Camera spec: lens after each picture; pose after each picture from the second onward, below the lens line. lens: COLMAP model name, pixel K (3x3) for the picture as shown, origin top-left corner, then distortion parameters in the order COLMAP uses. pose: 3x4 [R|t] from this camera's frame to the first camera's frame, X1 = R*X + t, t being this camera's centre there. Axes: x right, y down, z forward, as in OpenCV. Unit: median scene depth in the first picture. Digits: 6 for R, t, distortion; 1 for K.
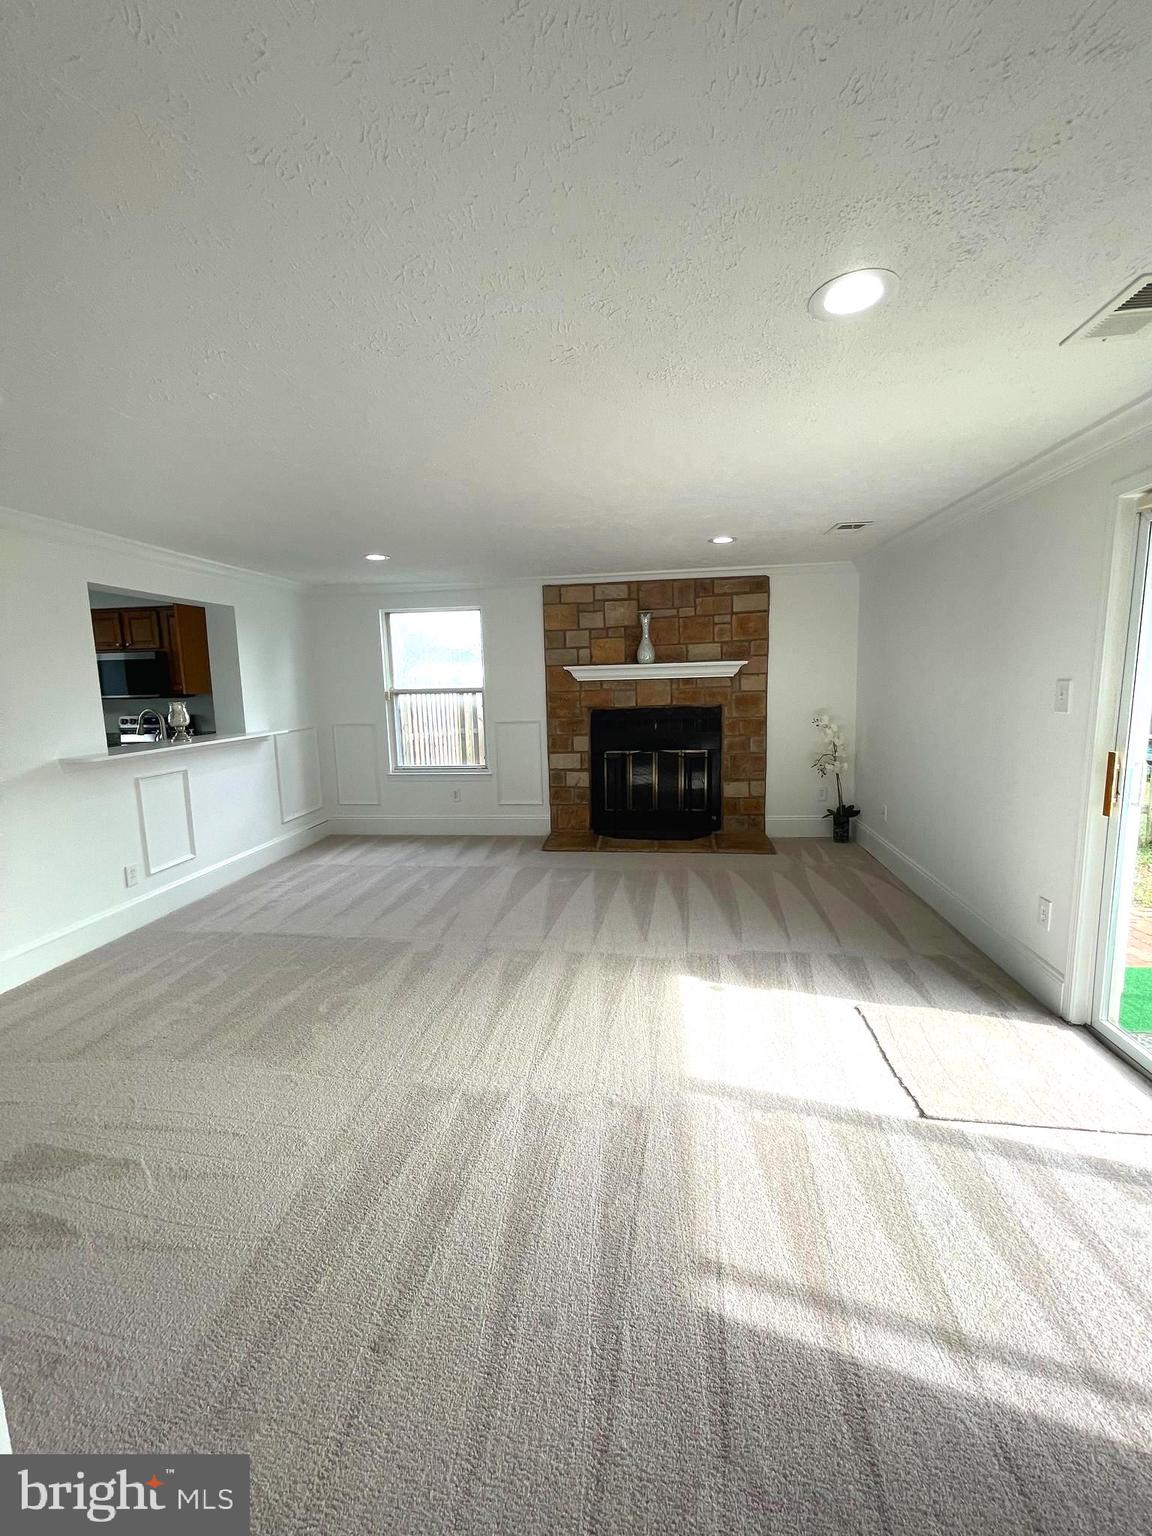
lens RADIAL K [[622.9, 0, 577.3], [0, 622.9, 772.6], [0, 0, 1]] dist [0.002213, 0.000396]
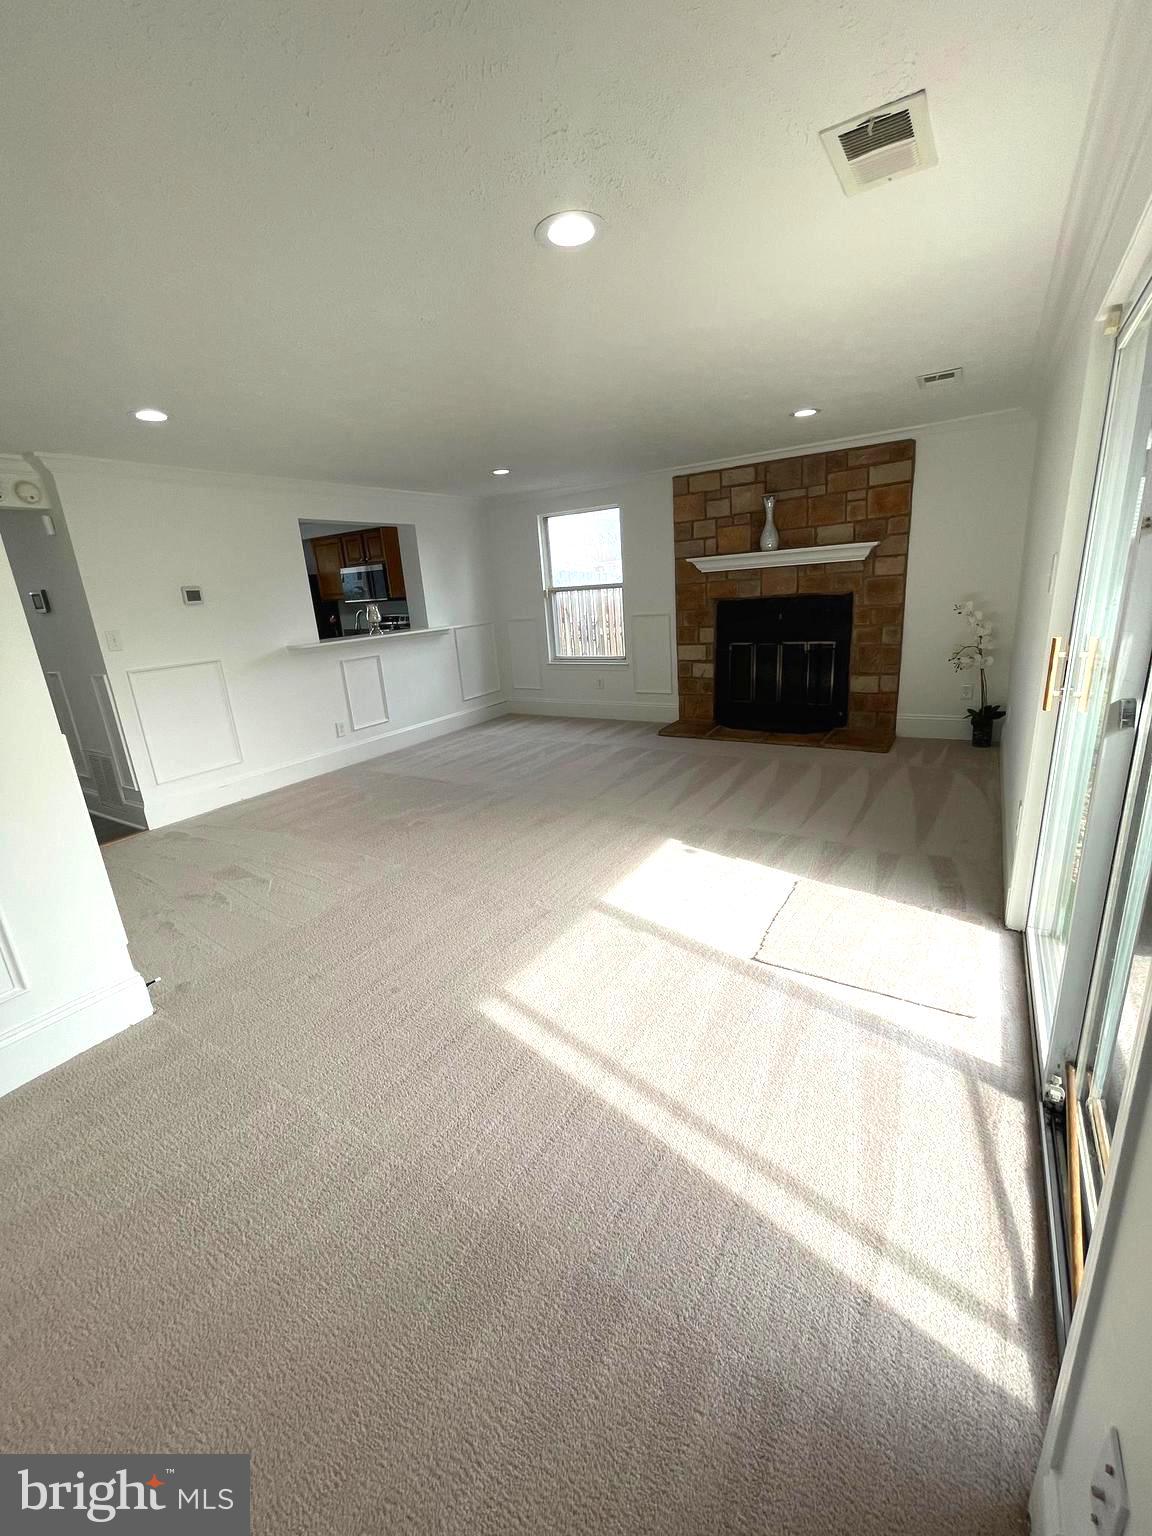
lens RADIAL K [[622.9, 0, 576.7], [0, 622.9, 768.6], [0, 0, 1]] dist [0.002213, 0.000396]
pose [[0.905467, 0.085150, -0.415788, 0.273156], [-0.018111, 0.986527, 0.162592, 0.008024], [0.424031, -0.139691, 0.894809, -0.048929]]
